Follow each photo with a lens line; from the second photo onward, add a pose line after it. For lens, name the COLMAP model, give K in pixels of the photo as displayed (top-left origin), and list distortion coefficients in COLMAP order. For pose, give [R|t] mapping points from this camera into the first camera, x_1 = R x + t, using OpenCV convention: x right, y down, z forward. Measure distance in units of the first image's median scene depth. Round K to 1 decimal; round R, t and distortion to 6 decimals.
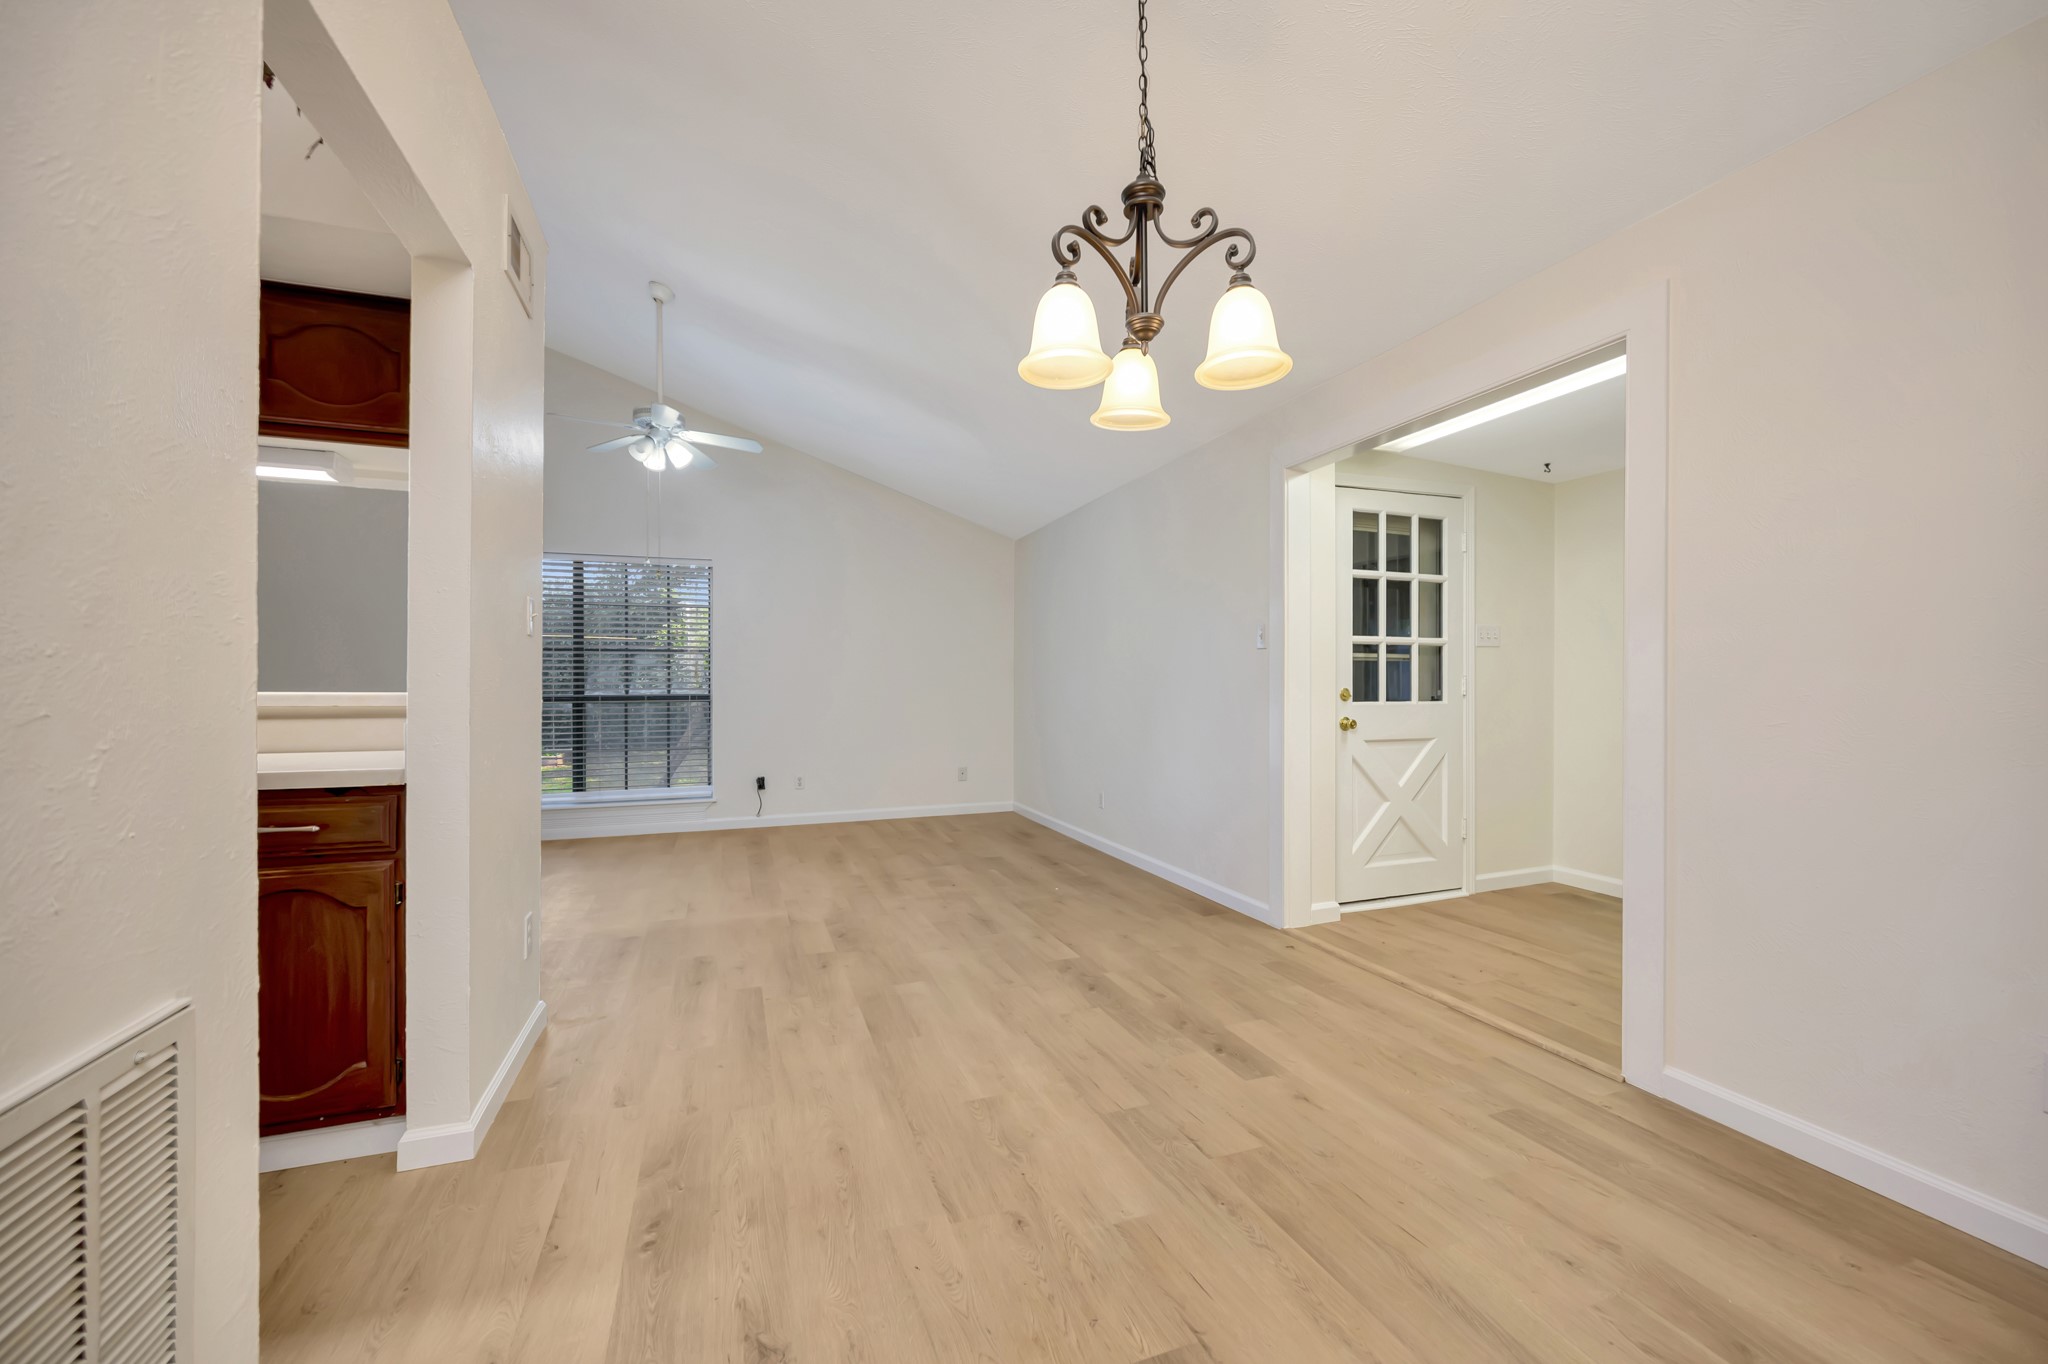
lens RADIAL K [[812.9, 0, 1029.4], [0, 812.9, 679.9], [0, 0, 1]] dist [-0.001234, 0.000229]
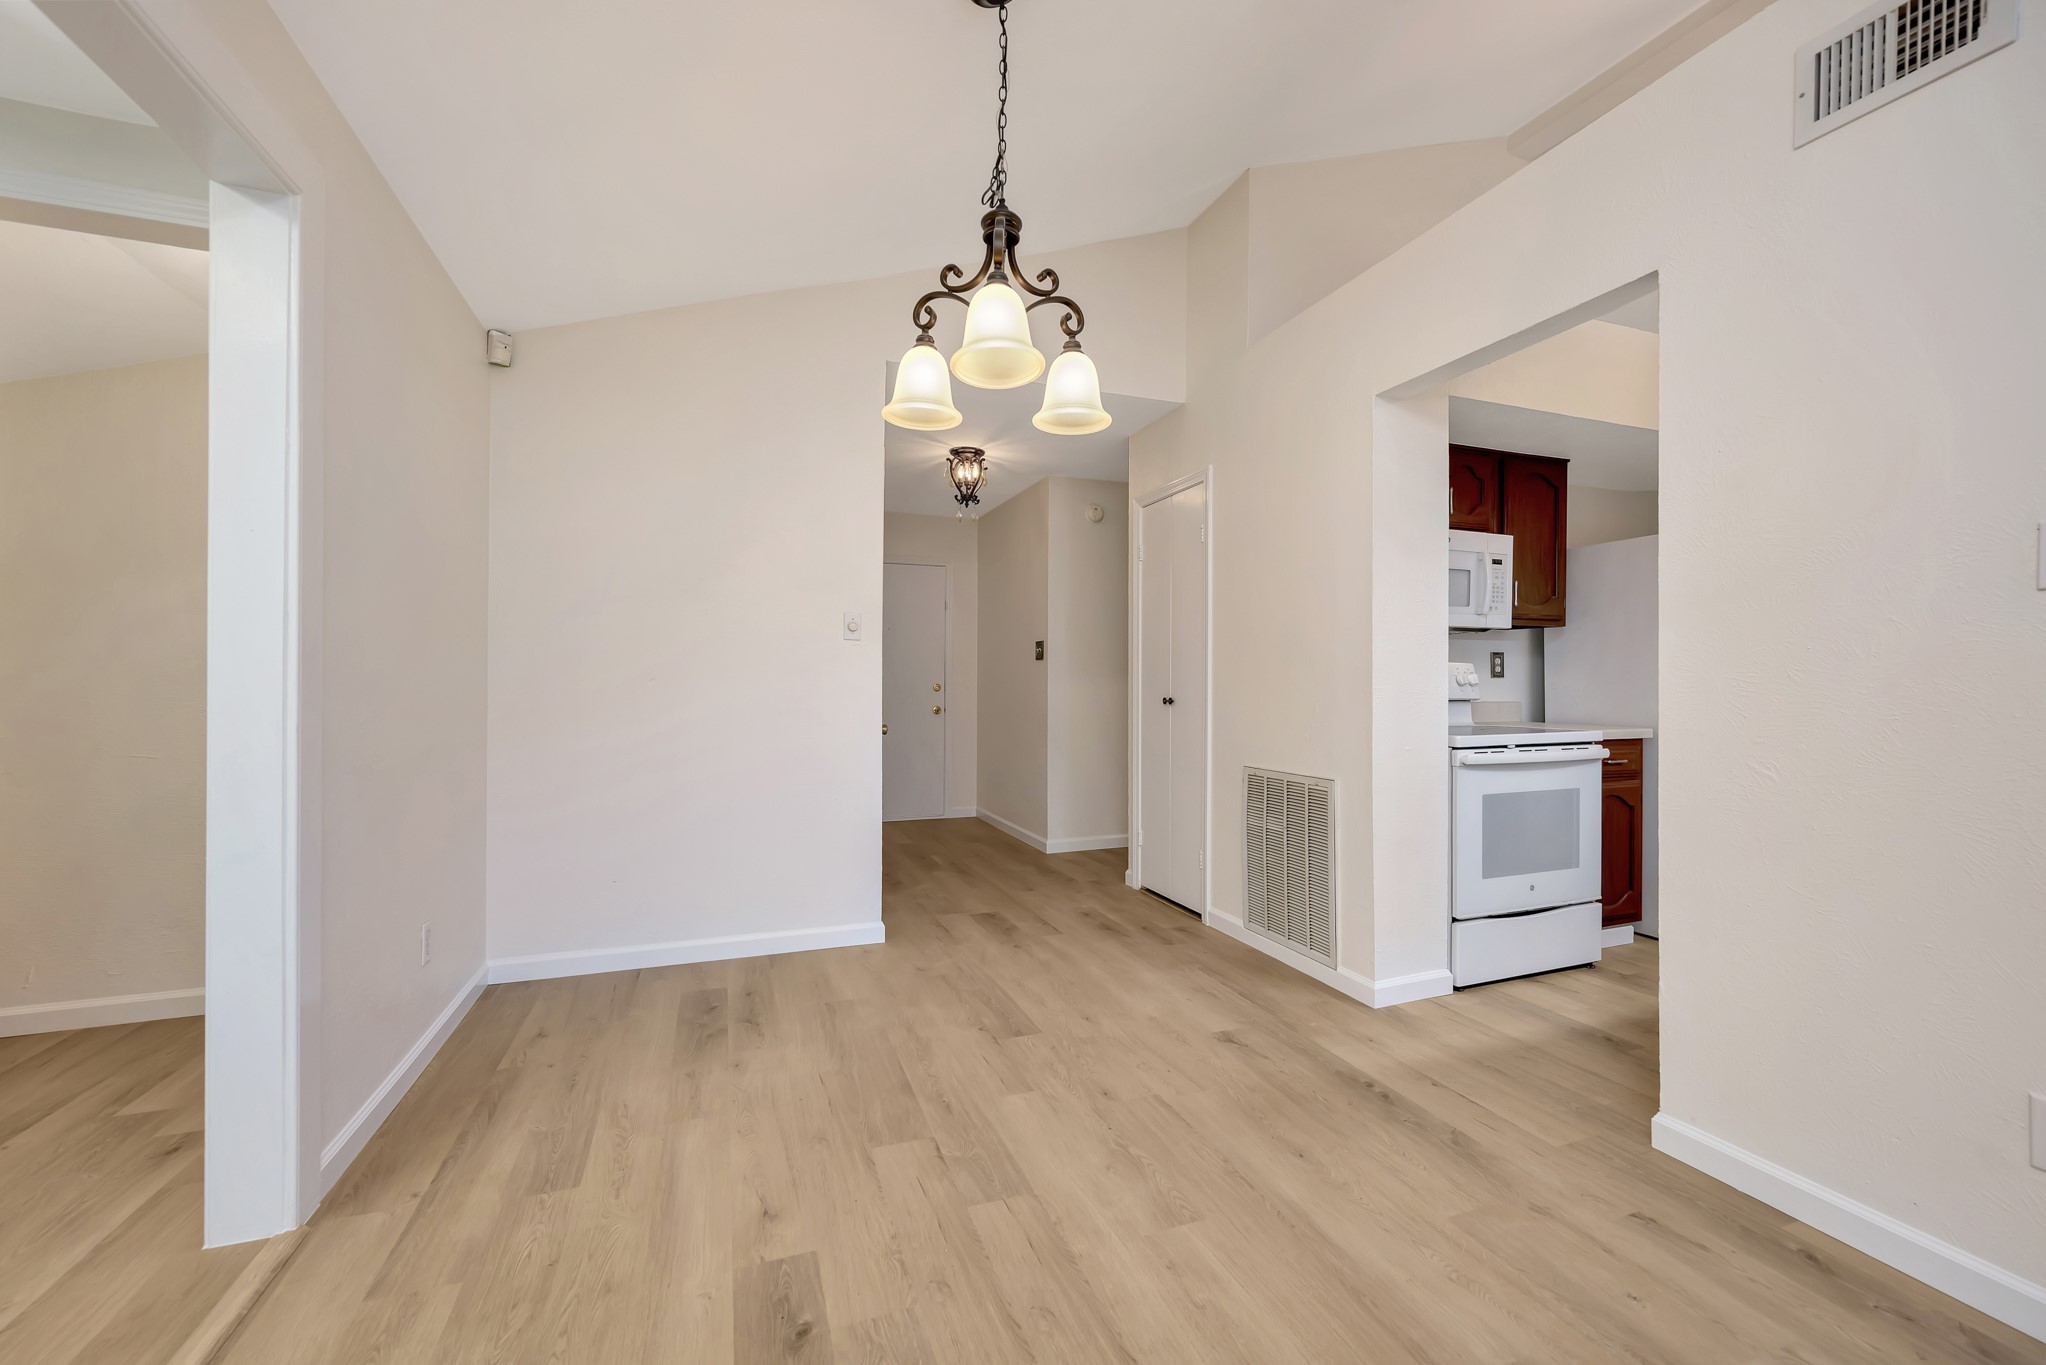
lens RADIAL K [[812.1, 0, 1028.9], [0, 812.1, 677.9], [0, 0, 1]] dist [-0.001234, 0.000229]
pose [[-0.999970, 0.000543, -0.007728, 0.056655], [0.000667, 0.999872, -0.016016, 0.009126], [0.007718, -0.016021, -0.999842, 1.082955]]
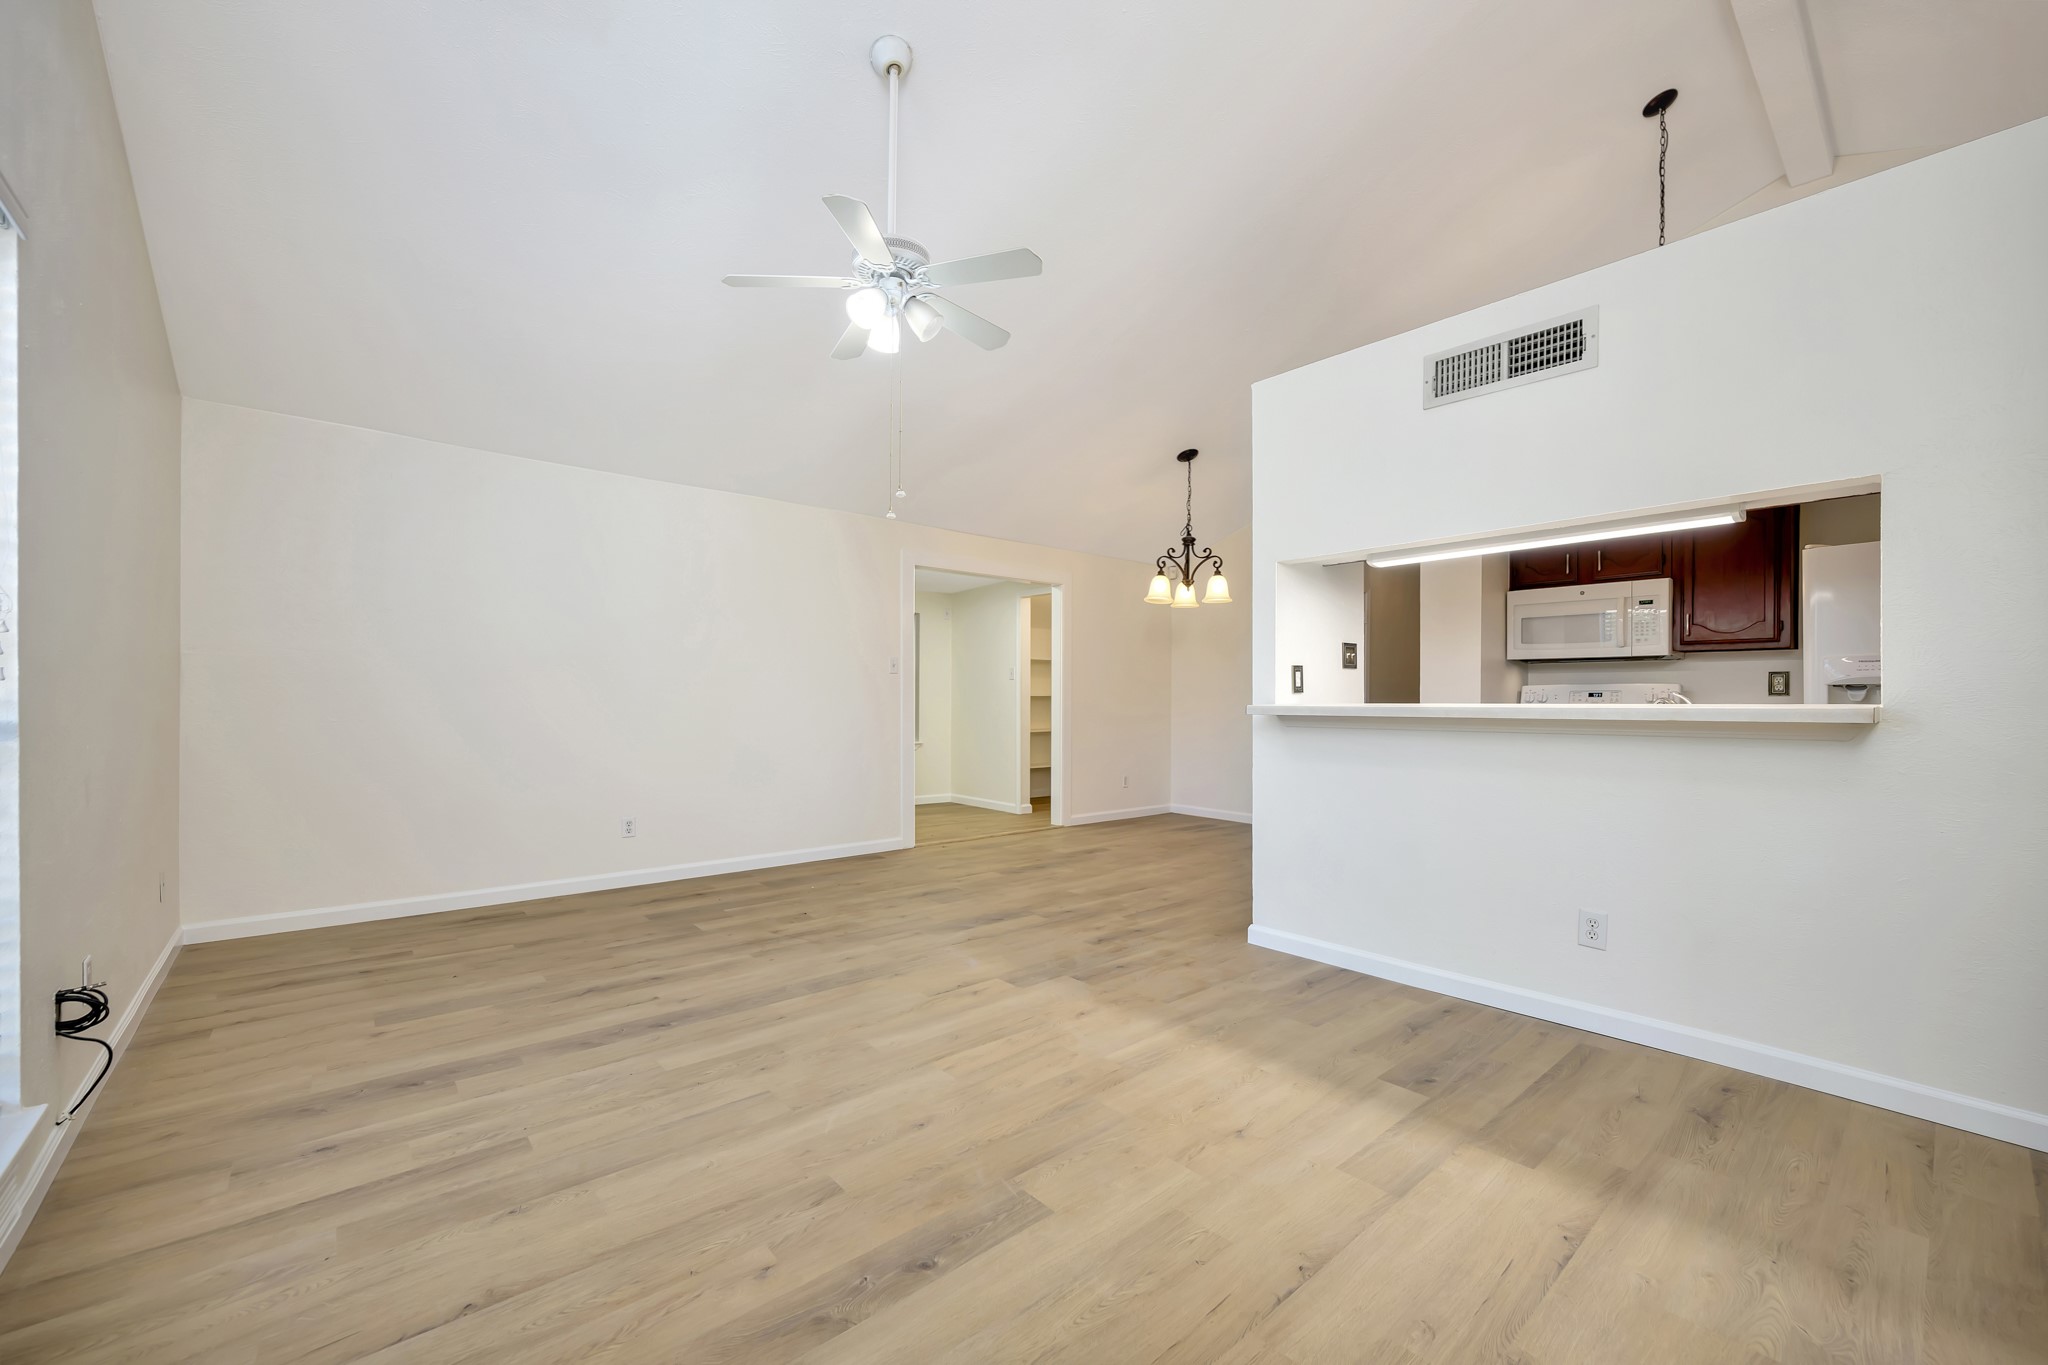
lens RADIAL K [[812.9, 0, 1027.7], [0, 812.9, 698.9], [0, 0, 1]] dist [-0.001234, 0.000229]
pose [[-0.345722, -0.000773, 0.938337, -1.328761], [-0.011969, 0.999922, -0.003586, 0.013177], [-0.938261, -0.012471, -0.345705, 1.383147]]
